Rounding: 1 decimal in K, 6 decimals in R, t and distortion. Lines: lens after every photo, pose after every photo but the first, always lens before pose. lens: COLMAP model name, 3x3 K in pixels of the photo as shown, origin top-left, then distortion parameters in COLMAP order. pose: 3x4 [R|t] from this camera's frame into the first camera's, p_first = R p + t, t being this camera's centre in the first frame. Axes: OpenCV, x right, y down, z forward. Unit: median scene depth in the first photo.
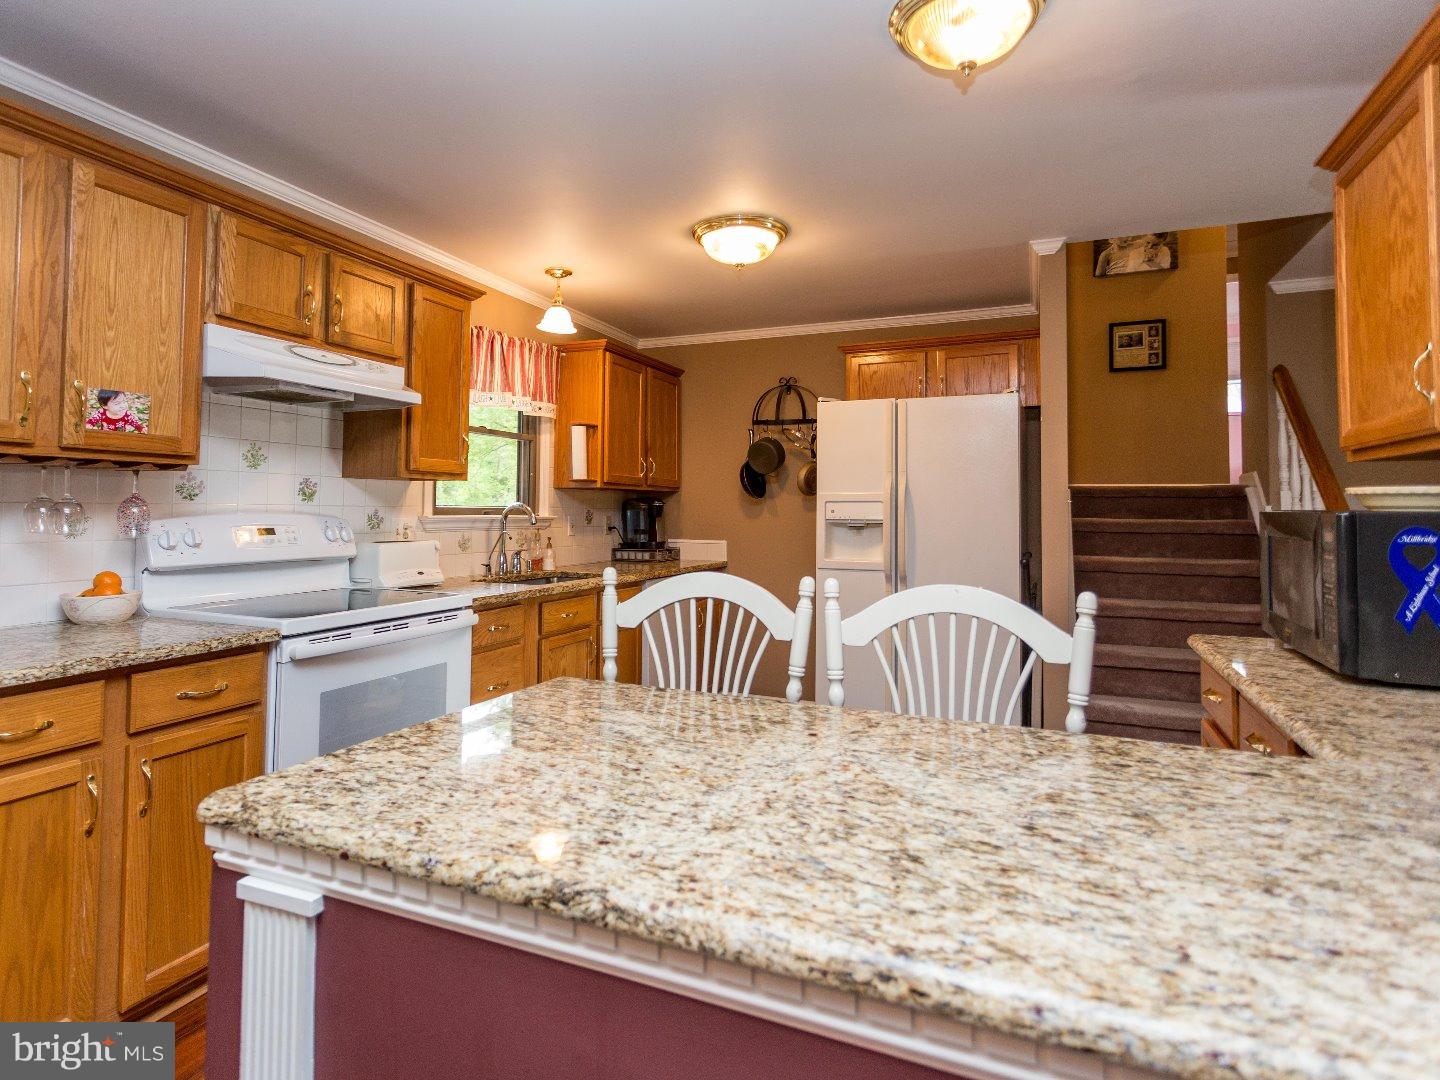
lens RADIAL K [[791.2, 0, 682.8], [0, 791.2, 483.4], [0, 0, 1]] dist [0.001013, 0.001988]
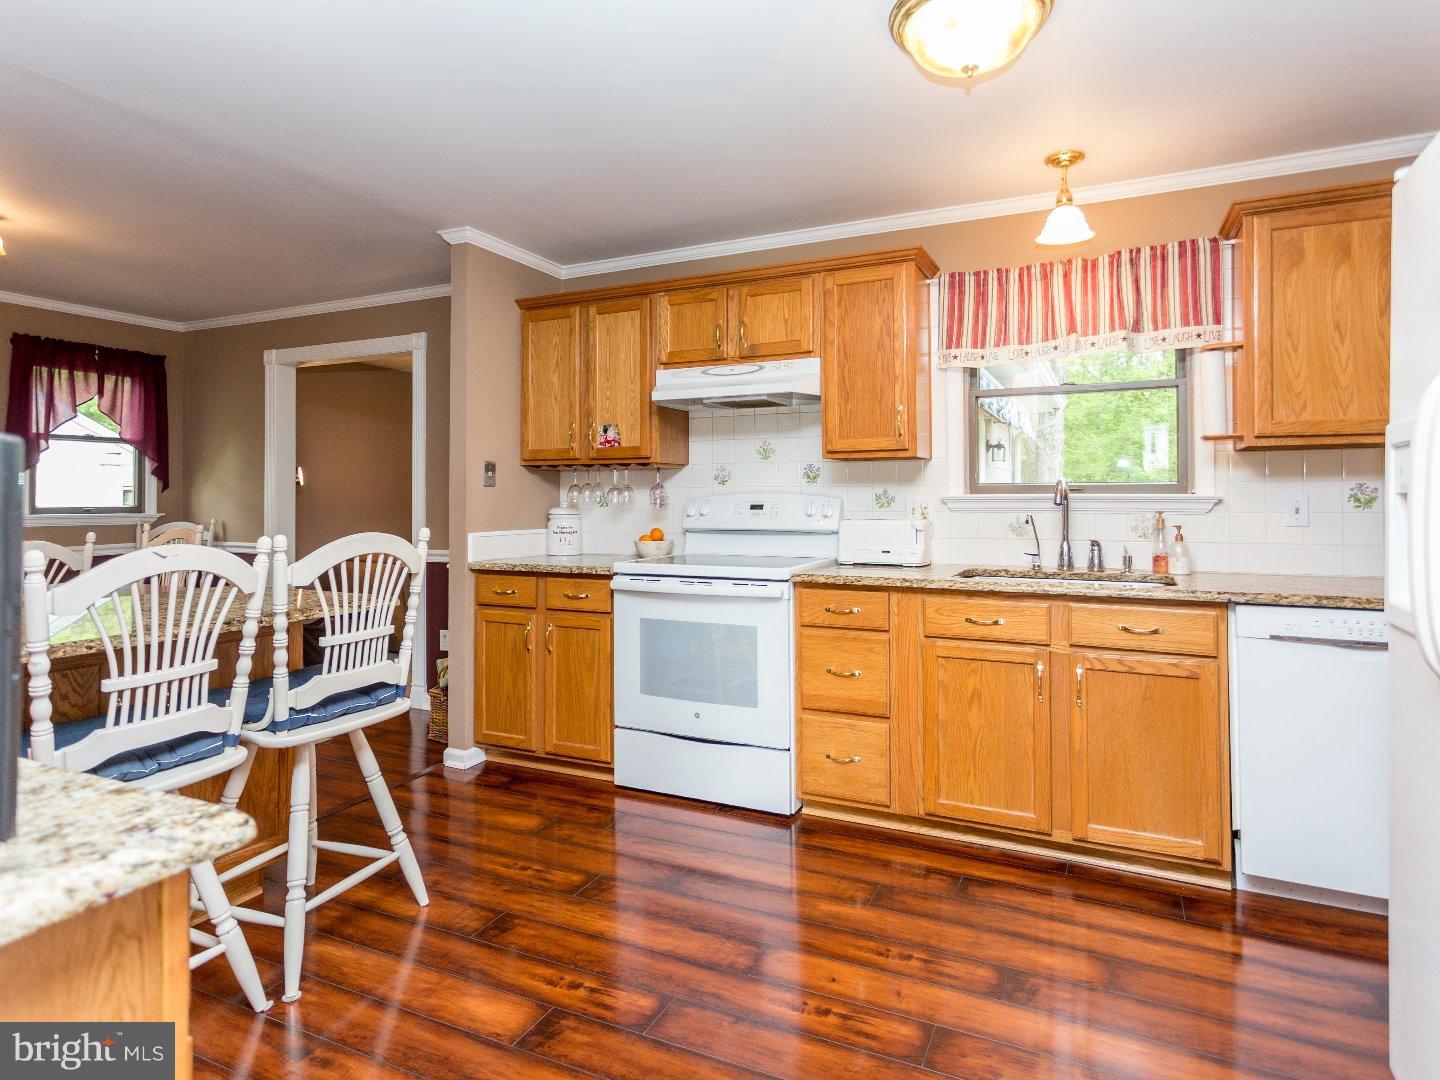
lens RADIAL K [[774.6, 0, 756.5], [0, 774.6, 486.8], [0, 0, 1]] dist [0.000559, 0.000238]
pose [[0.003853, -0.022976, -0.999729, 0.794425], [0.037911, 0.999021, -0.022814, 0.058230], [0.999274, -0.037813, 0.004721, 1.022766]]
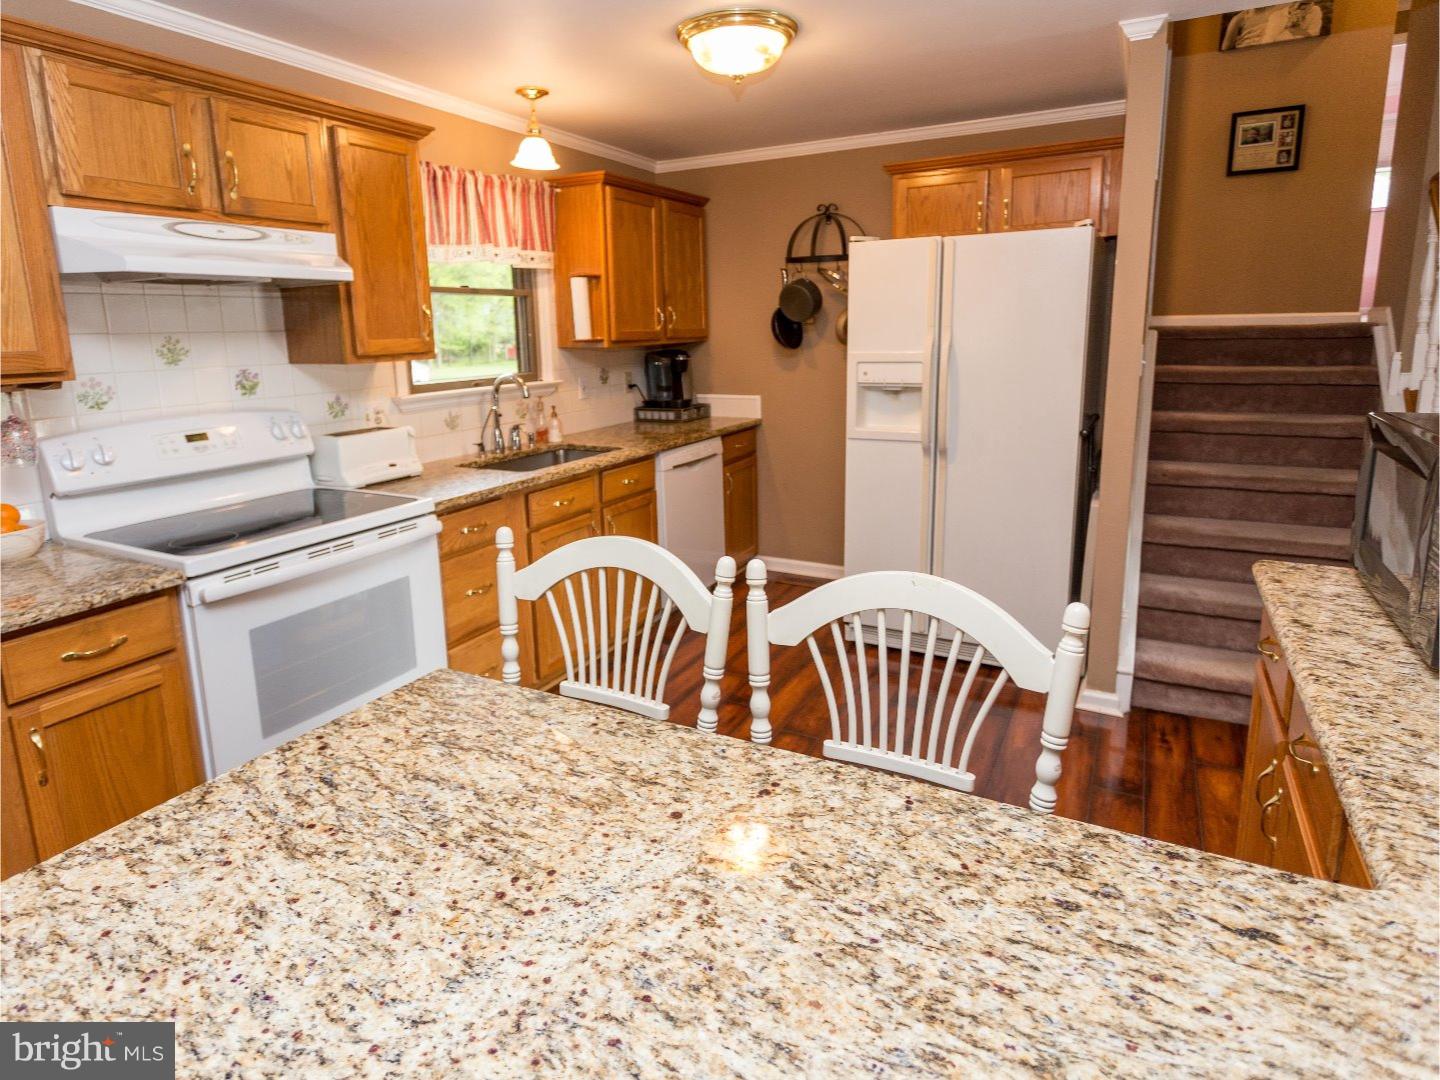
lens RADIAL K [[812.7, 0, 706.8], [0, 812.7, 483.1], [0, 0, 1]] dist [-0.000103, -0.000539]
pose [[0.997215, -0.016252, -0.072793, 0.116212], [0.032217, 0.974086, 0.223873, -0.077481], [0.067269, -0.225594, 0.971896, 0.140514]]
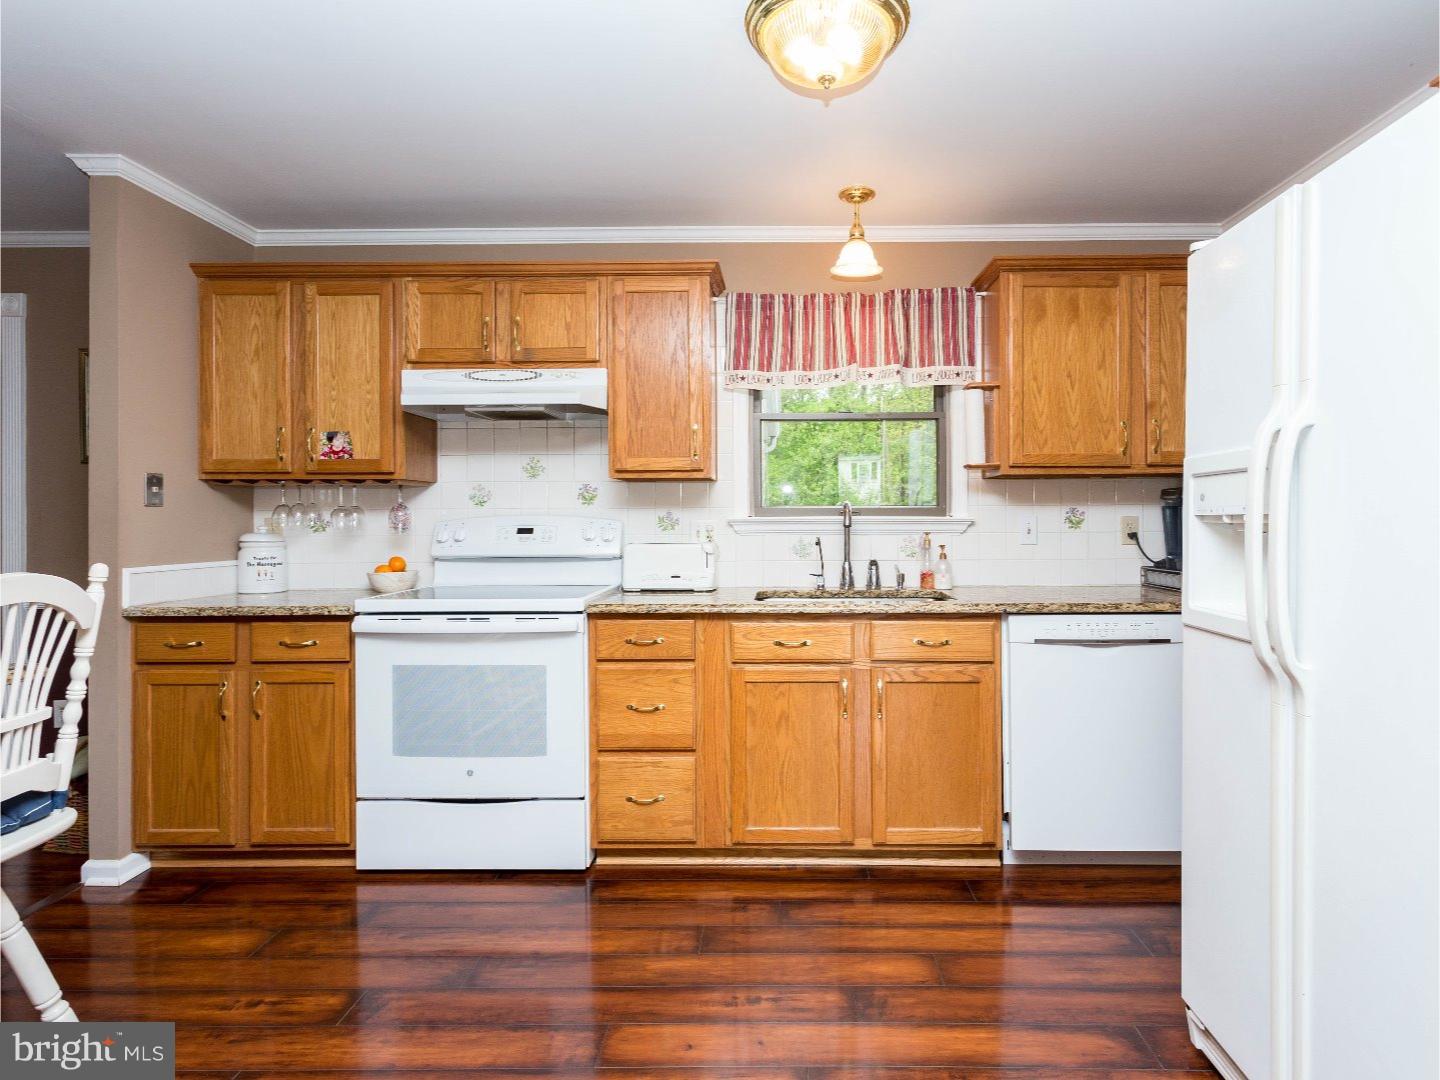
lens RADIAL K [[770.3, 0, 768.6], [0, 770.3, 517.0], [0, 0, 1]] dist [-0.000688, 0.002761]
pose [[0.401919, -0.012424, -0.915591, 0.698061], [0.039790, 0.999200, 0.003908, 0.051549], [0.914810, -0.038002, 0.402092, 0.894676]]
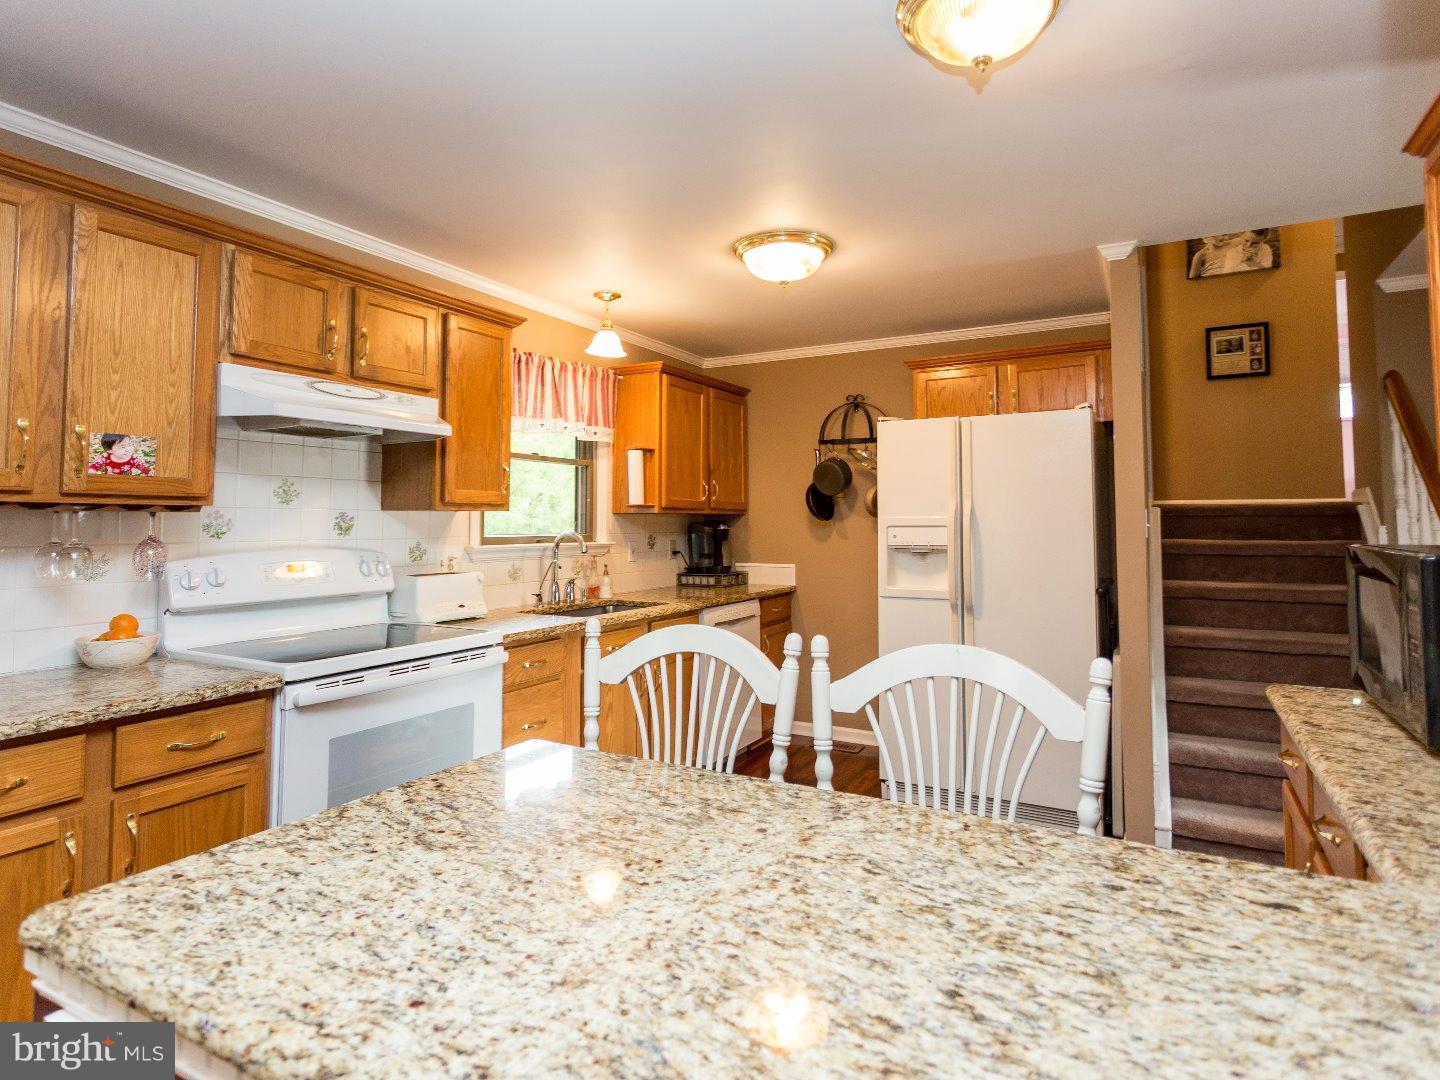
lens RADIAL K [[788.8, 0, 724.2], [0, 788.8, 483.9], [0, 0, 1]] dist [0.001352, 0.000374]
pose [[0.996805, -0.014369, -0.078567, 0.089253], [0.013148, 0.999785, -0.016031, -0.022543], [0.078780, 0.014947, 0.996780, 0.057535]]
